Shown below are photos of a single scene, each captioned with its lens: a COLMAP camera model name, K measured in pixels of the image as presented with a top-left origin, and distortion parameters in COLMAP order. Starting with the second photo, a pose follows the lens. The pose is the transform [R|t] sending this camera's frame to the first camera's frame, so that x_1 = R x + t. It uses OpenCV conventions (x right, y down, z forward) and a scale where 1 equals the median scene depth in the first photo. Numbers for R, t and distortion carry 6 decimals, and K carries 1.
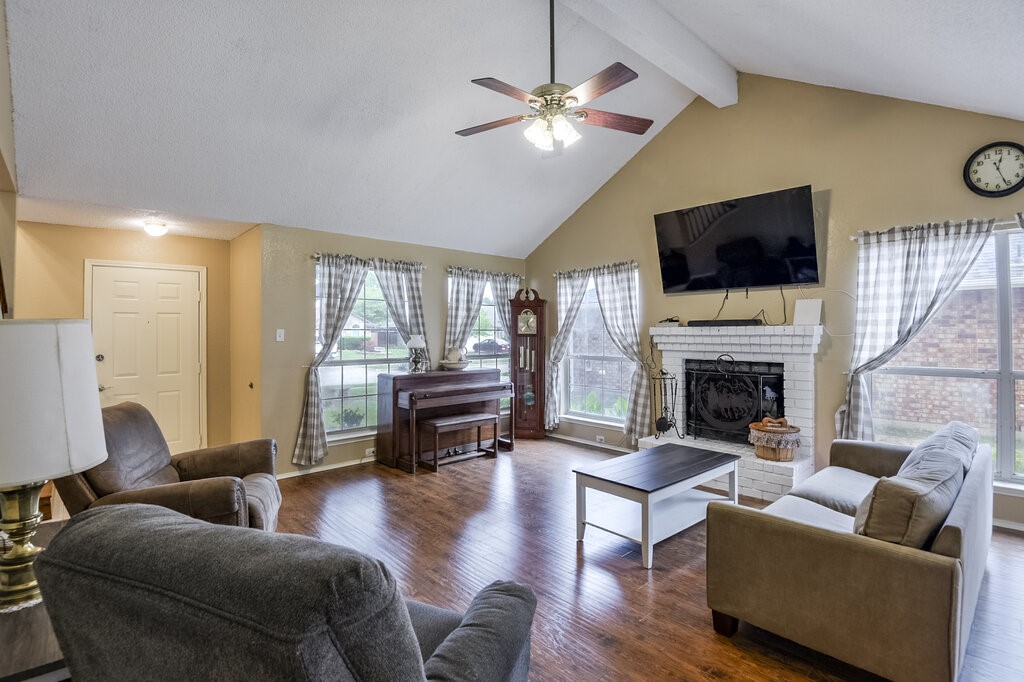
lens RADIAL K [[479.3, 0, 507.1], [0, 479.3, 335.8], [0, 0, 1]] dist [-0.001528, -0.000094]
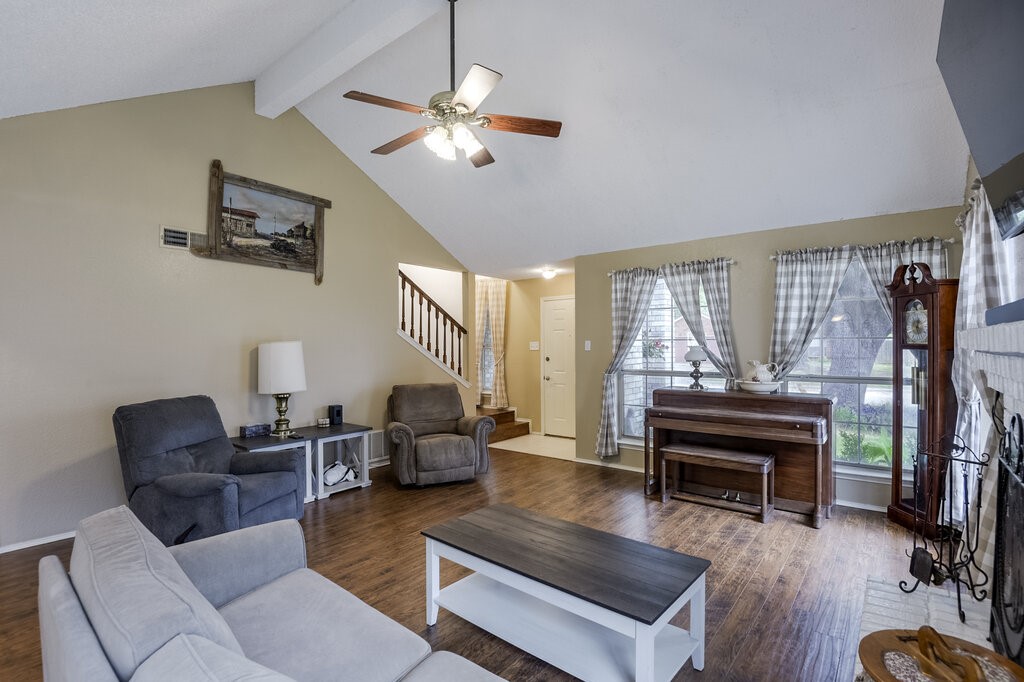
lens RADIAL K [[479.3, 0, 507.0], [0, 479.3, 345.1], [0, 0, 1]] dist [-0.001528, -0.000094]
pose [[0.164436, 0.006312, -0.986368, 0.593673], [-0.001487, 0.999980, 0.006152, -0.007490], [0.986387, 0.000455, 0.164442, 0.514341]]
